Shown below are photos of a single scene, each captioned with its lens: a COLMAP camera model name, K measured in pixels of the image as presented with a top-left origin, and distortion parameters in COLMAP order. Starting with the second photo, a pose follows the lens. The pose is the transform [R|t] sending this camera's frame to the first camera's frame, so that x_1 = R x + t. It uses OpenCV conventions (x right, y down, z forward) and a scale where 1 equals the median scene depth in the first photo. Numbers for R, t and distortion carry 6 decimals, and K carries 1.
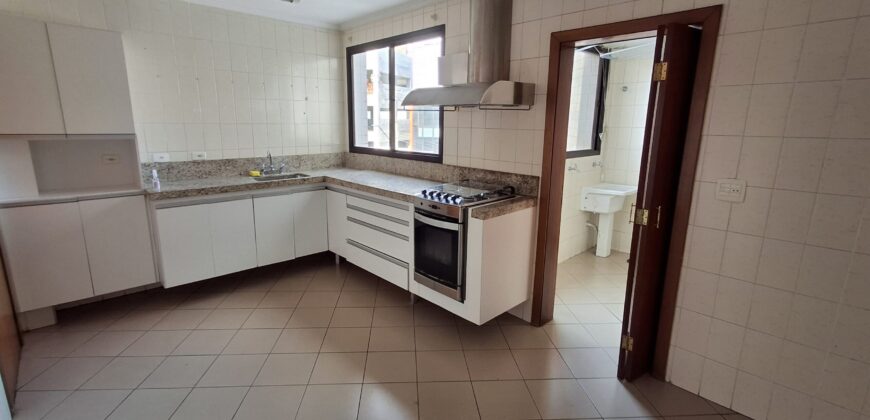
lens RADIAL K [[396.4, 0, 429.5], [0, 396.4, 205.4], [0, 0, 1]] dist [0.001612, 0.001395]
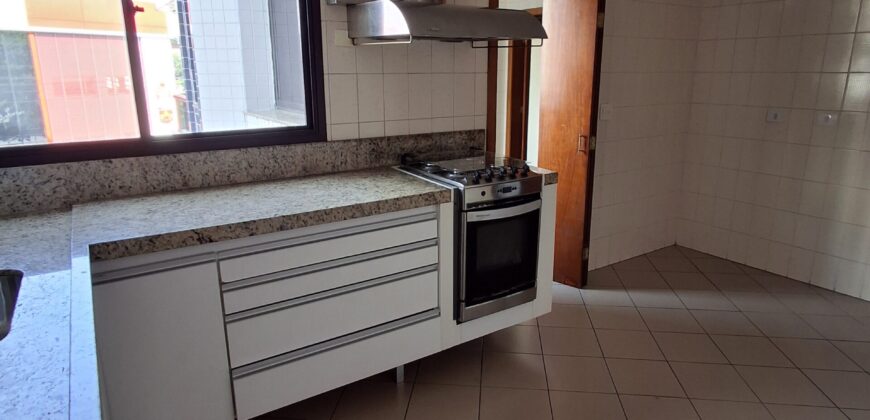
lens RADIAL K [[526.1, 0, 443.3], [0, 526.1, 206.9], [0, 0, 1]] dist [0.003363, -0.004904]
pose [[0.156970, -0.266015, 0.951103, -0.762757], [0.212395, 0.949600, 0.230541, -0.174943], [-0.964494, 0.165822, 0.205559, 0.810864]]
